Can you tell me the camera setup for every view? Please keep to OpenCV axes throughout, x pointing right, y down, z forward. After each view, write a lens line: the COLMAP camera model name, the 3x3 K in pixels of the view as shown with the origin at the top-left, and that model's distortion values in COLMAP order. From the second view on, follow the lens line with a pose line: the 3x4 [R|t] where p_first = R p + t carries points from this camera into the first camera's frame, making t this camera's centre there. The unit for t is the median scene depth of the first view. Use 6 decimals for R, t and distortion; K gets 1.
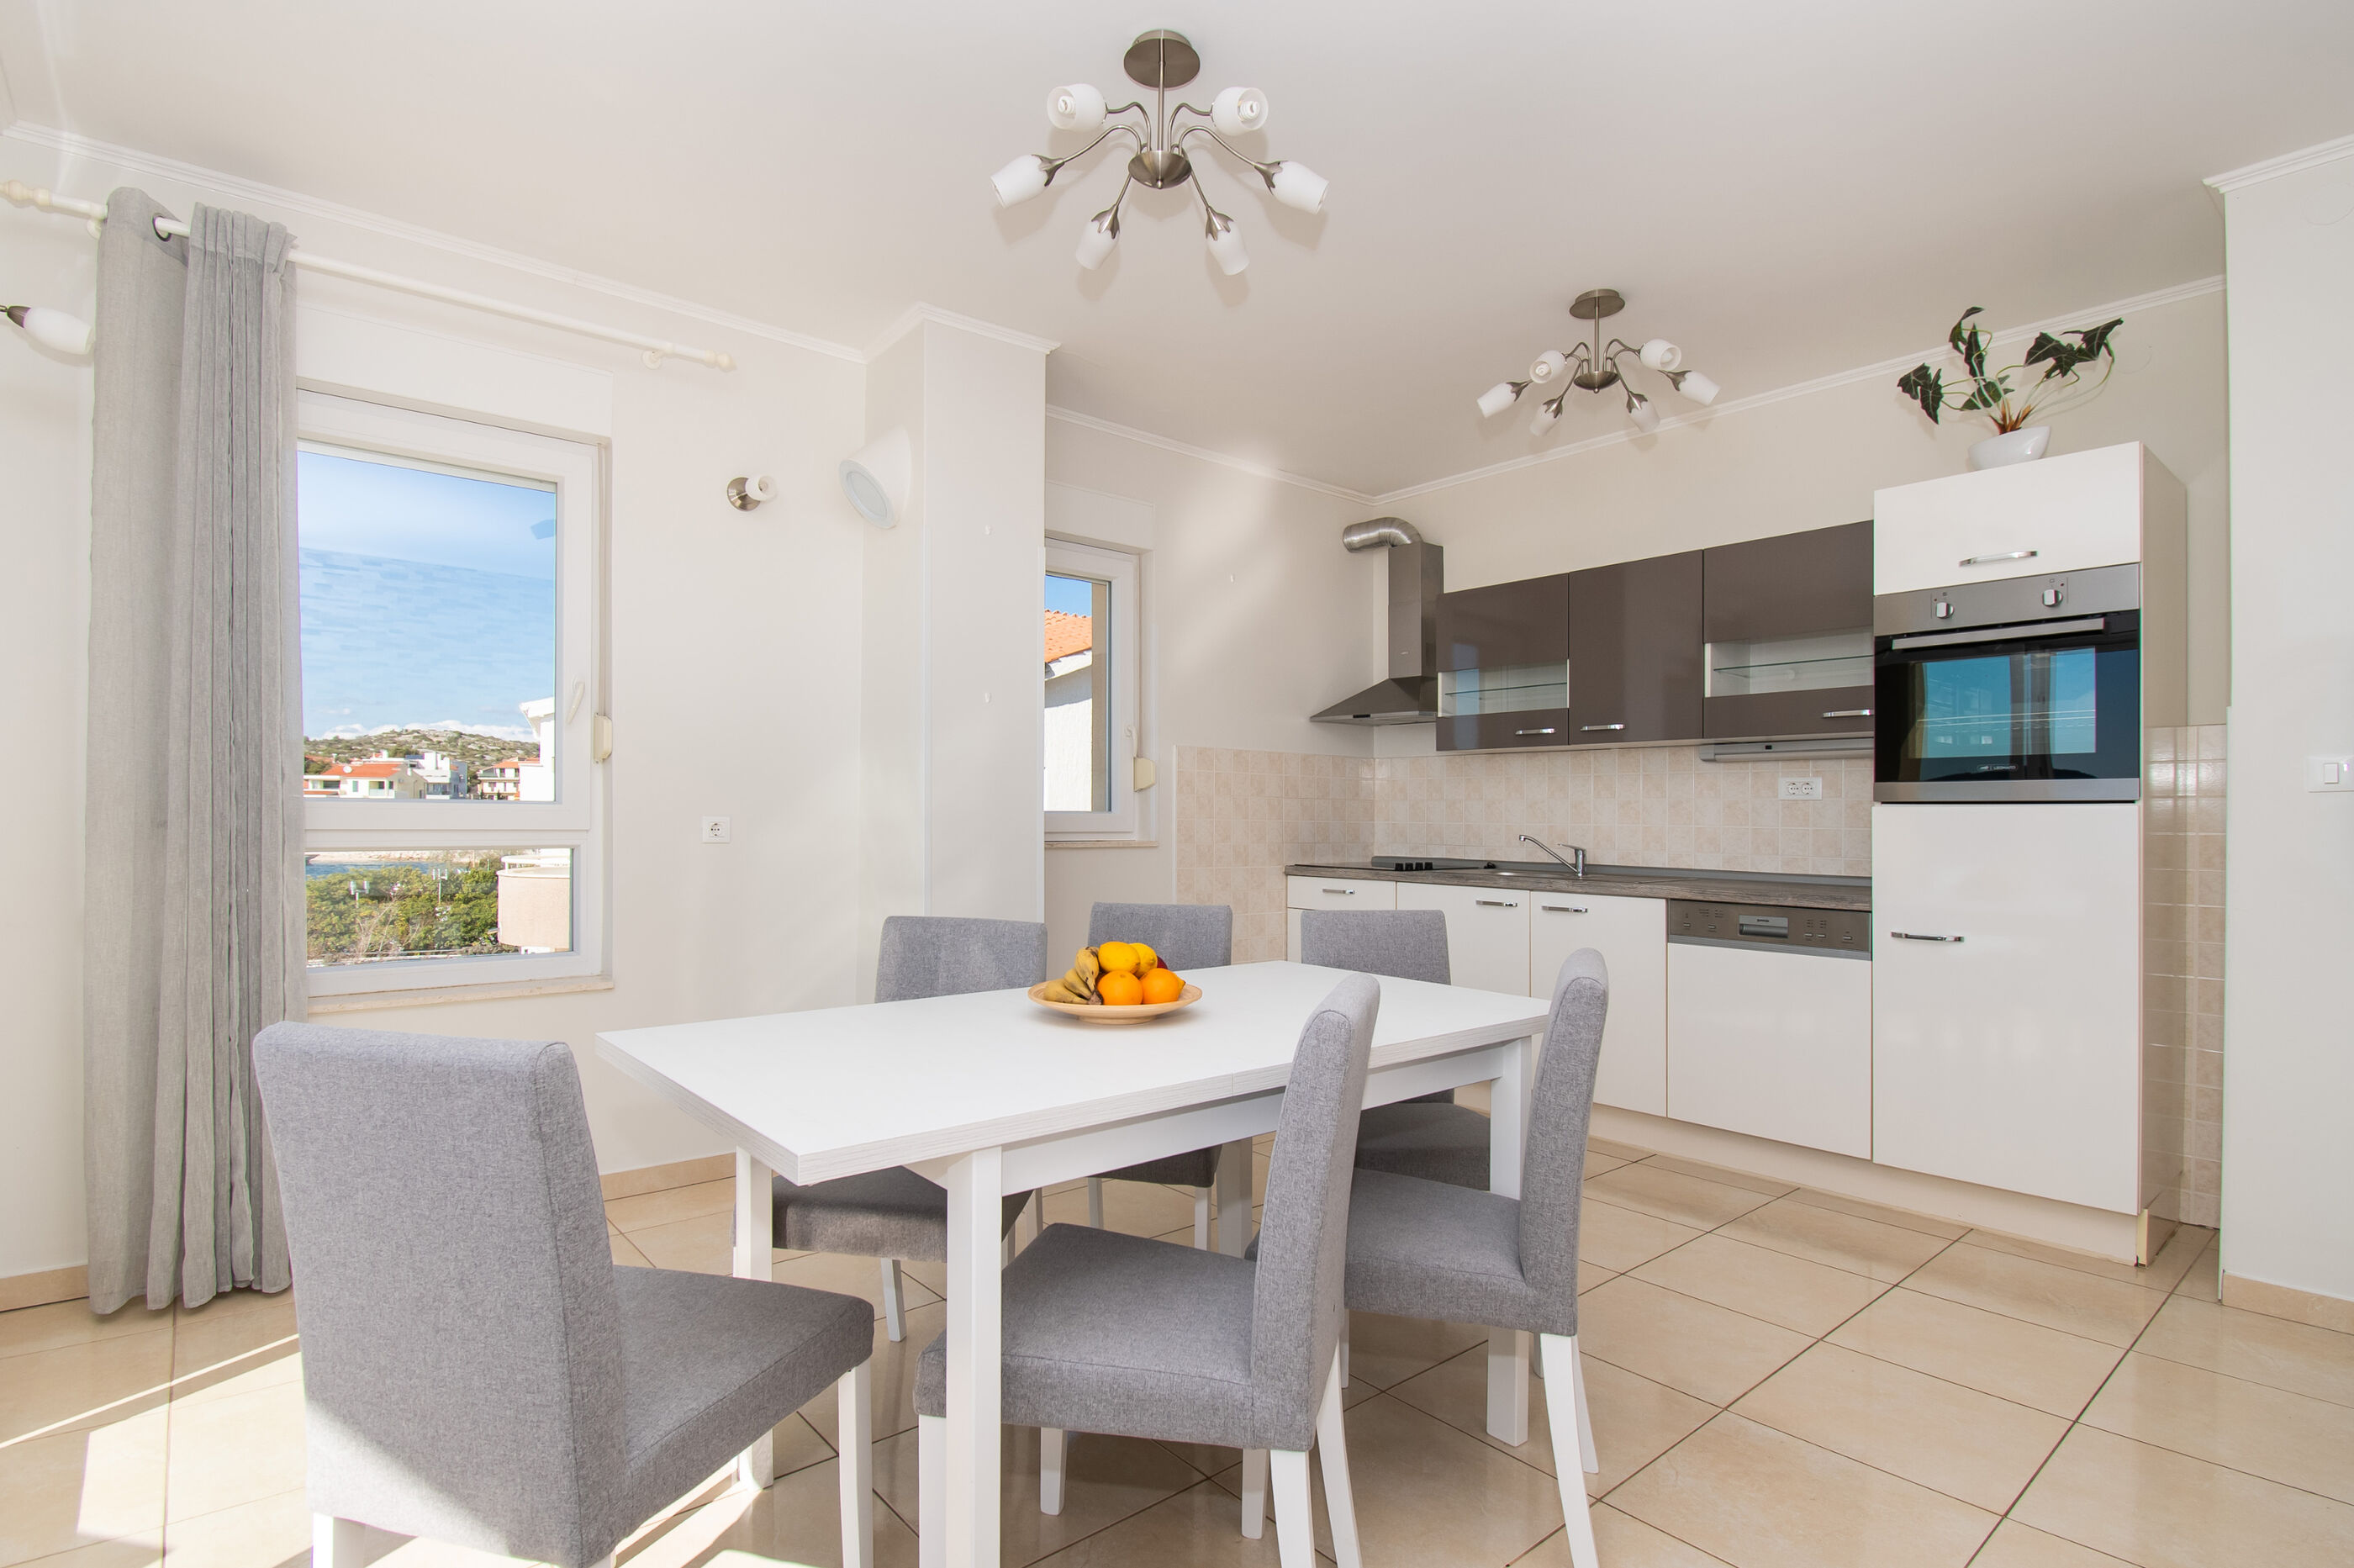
lens RADIAL K [[1148.8, 0, 1117.7], [0, 1148.8, 803.6], [0, 0, 1]] dist [-0.012616, -0.007148]
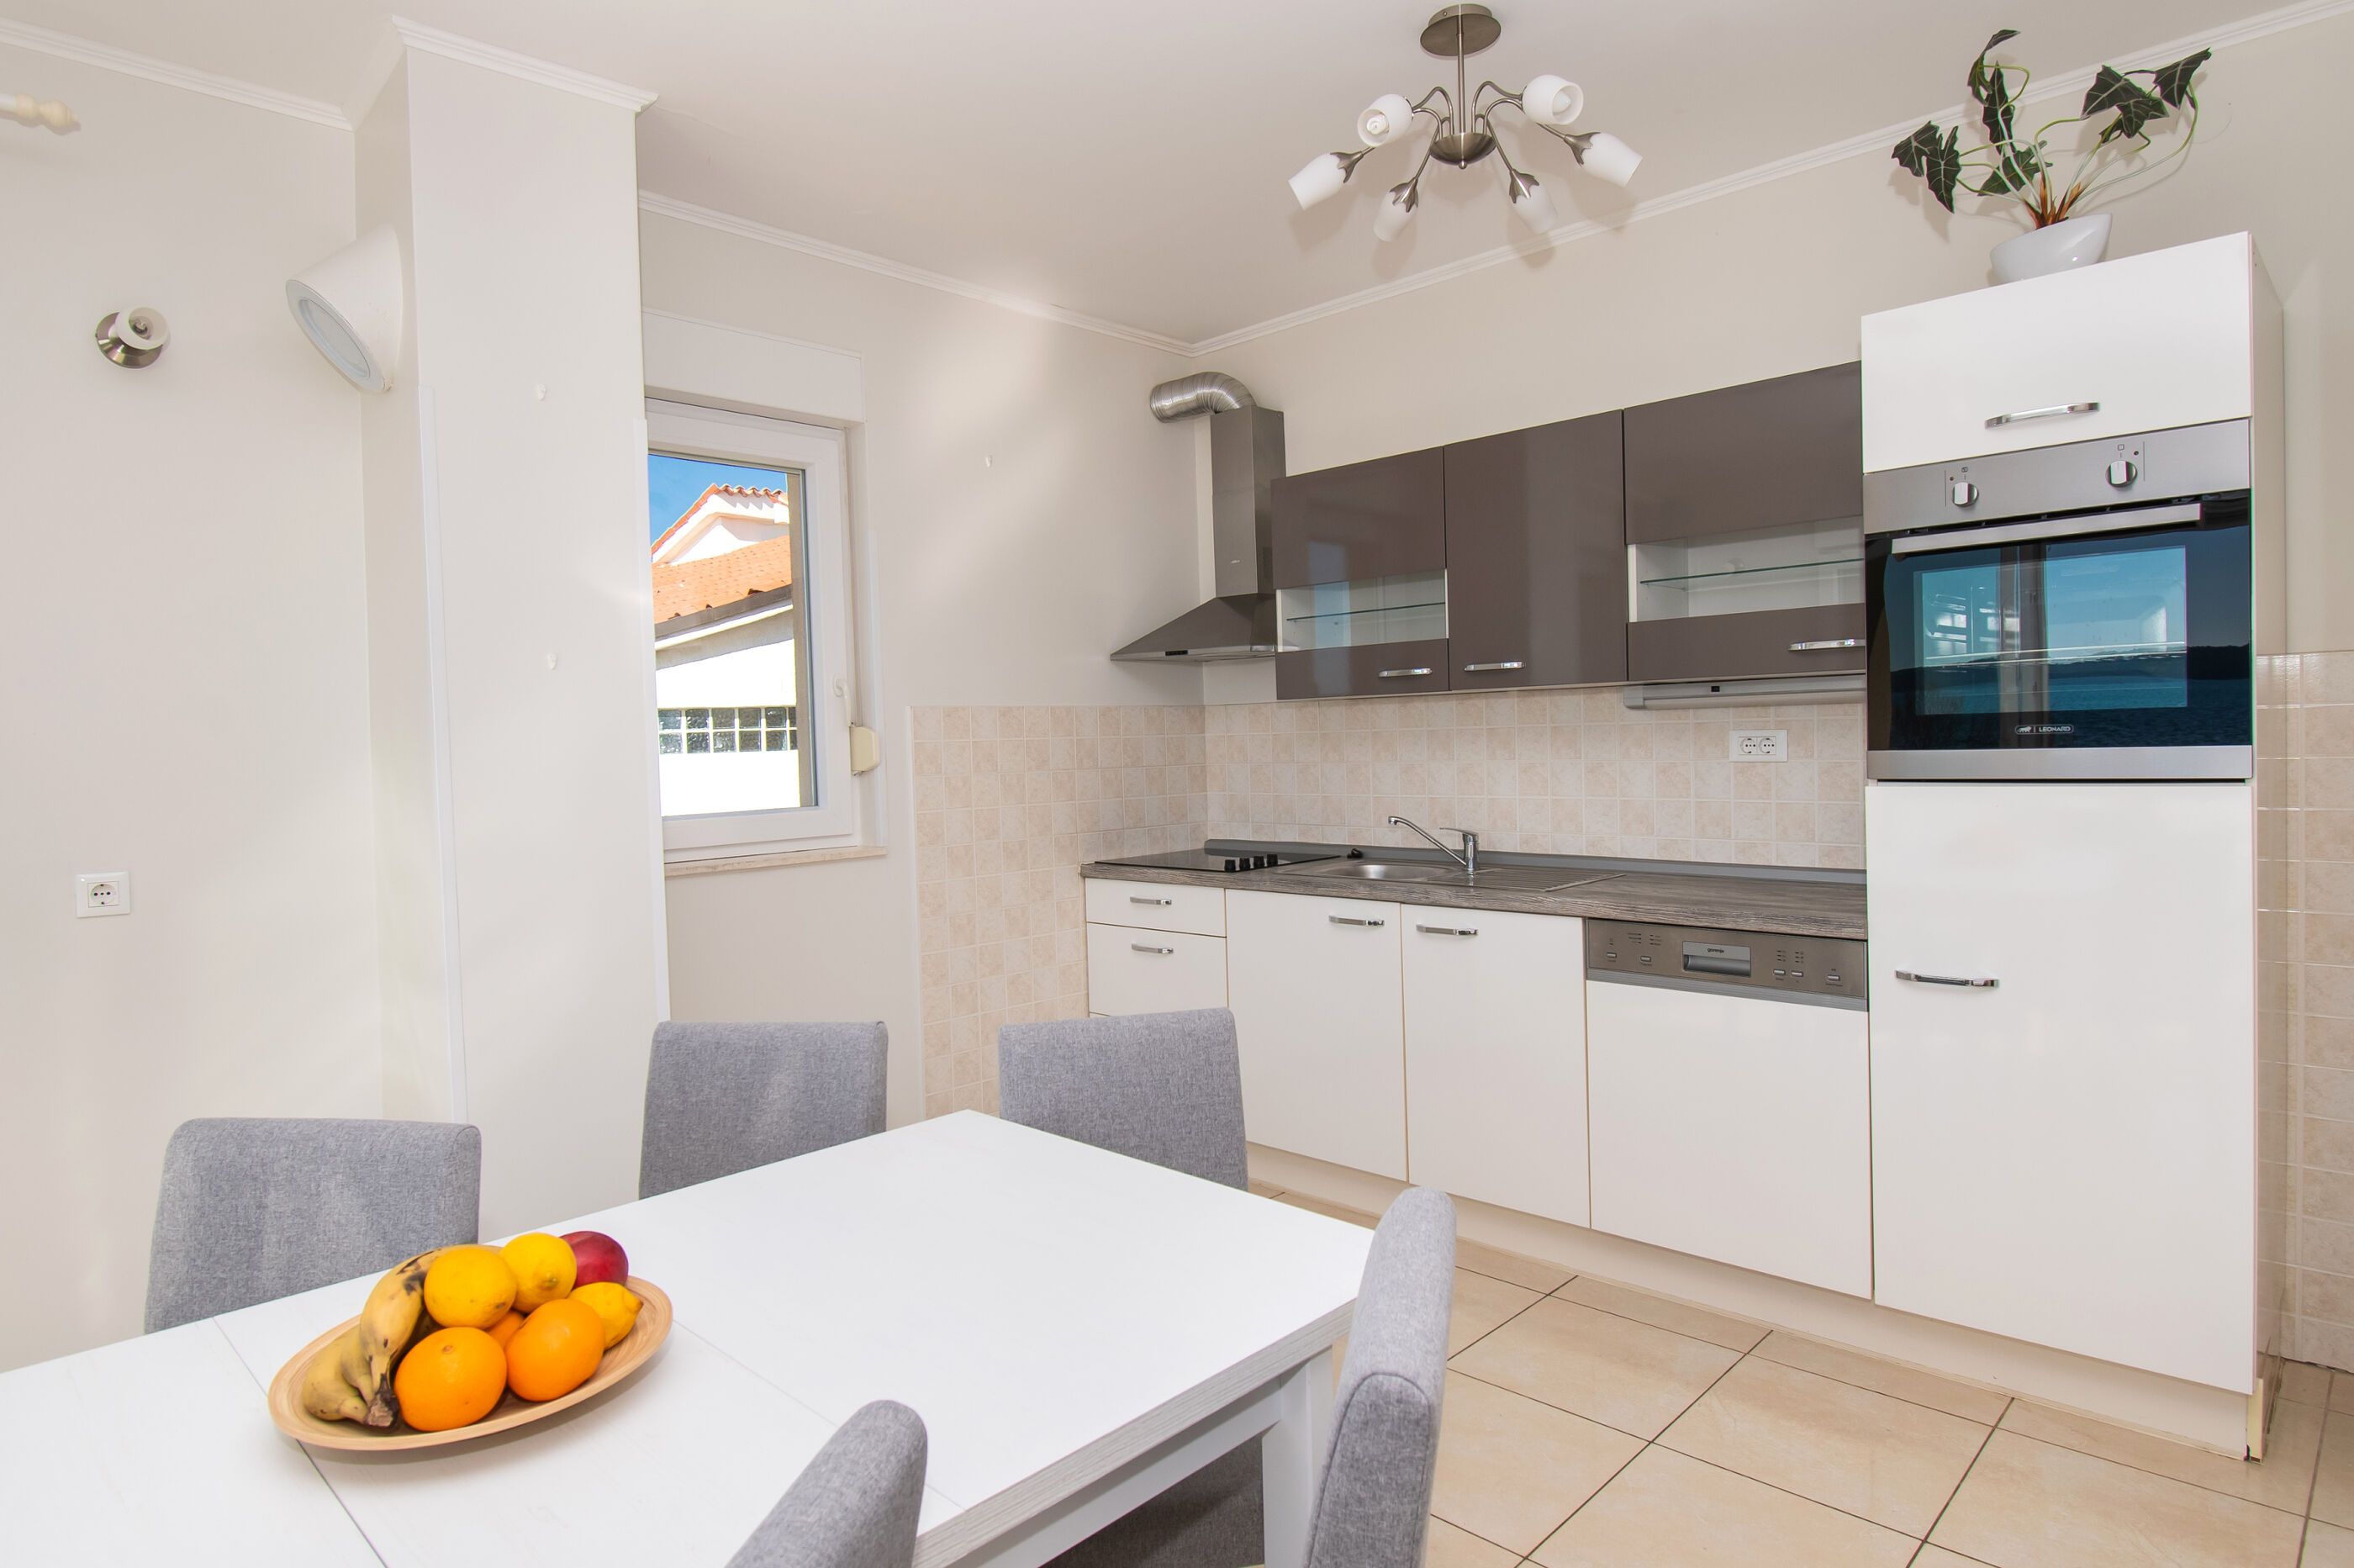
lens RADIAL K [[1308.6, 0, 1165.8], [0, 1308.6, 790.3], [0, 0, 1]] dist [-0.015874, -0.004143]
pose [[0.990369, -0.048963, 0.129506, 0.129463], [0.041812, 0.997477, 0.057371, -0.050859], [-0.131988, -0.051403, 0.989918, 0.252392]]
